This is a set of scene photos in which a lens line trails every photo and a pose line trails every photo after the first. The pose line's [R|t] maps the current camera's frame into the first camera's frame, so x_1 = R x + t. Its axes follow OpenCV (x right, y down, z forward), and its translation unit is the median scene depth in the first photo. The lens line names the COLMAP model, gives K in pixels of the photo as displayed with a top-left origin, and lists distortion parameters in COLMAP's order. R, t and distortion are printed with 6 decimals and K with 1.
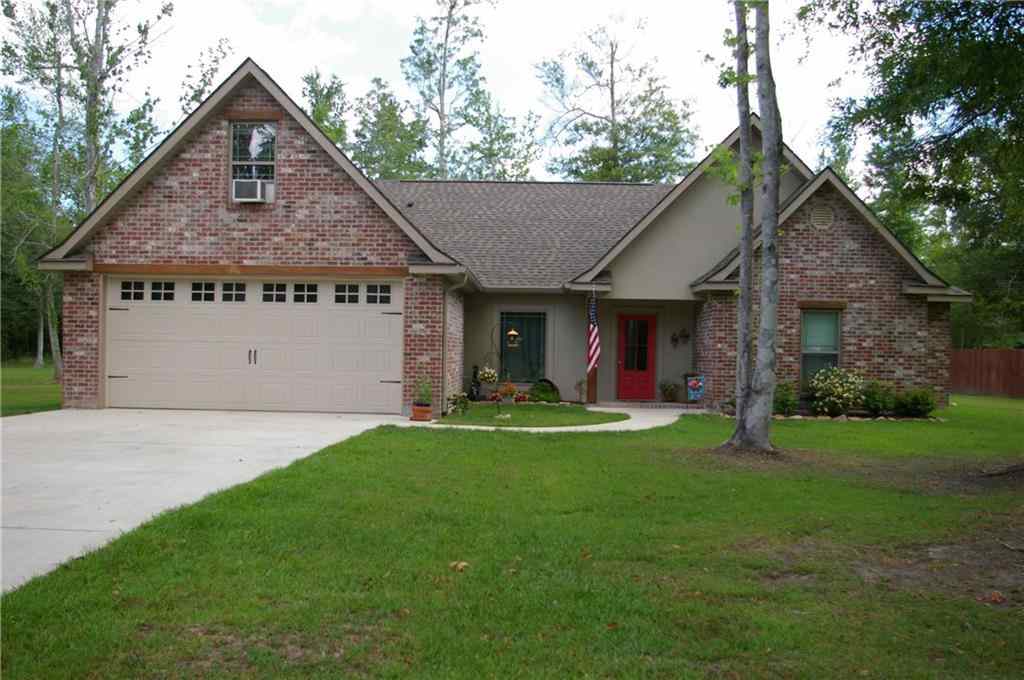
lens RADIAL K [[918.3, 0, 512.0], [0, 918.3, 340.0], [0, 0, 1]] dist [-0.001670, -0.000179]
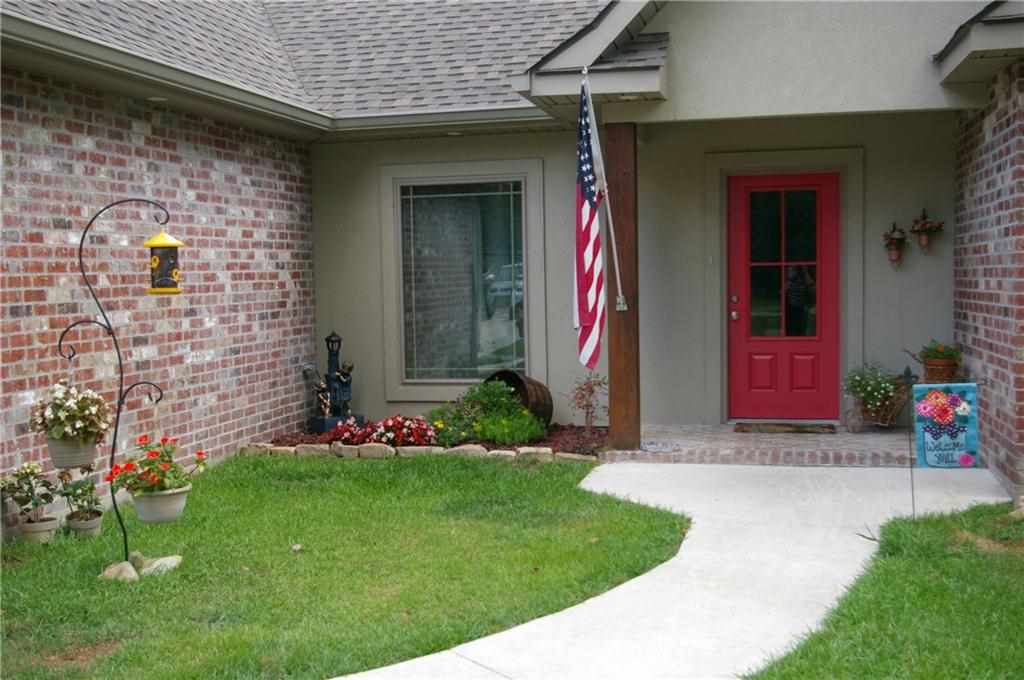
lens RADIAL K [[1140.8, 0, 512.0], [0, 1140.8, 340.0], [0, 0, 1]] dist [-0.002311, -0.022082]
pose [[0.976709, -0.021493, -0.213491, 0.129783], [0.038028, 0.996559, 0.073650, -0.000985], [0.211174, -0.080054, 0.974165, 0.571606]]
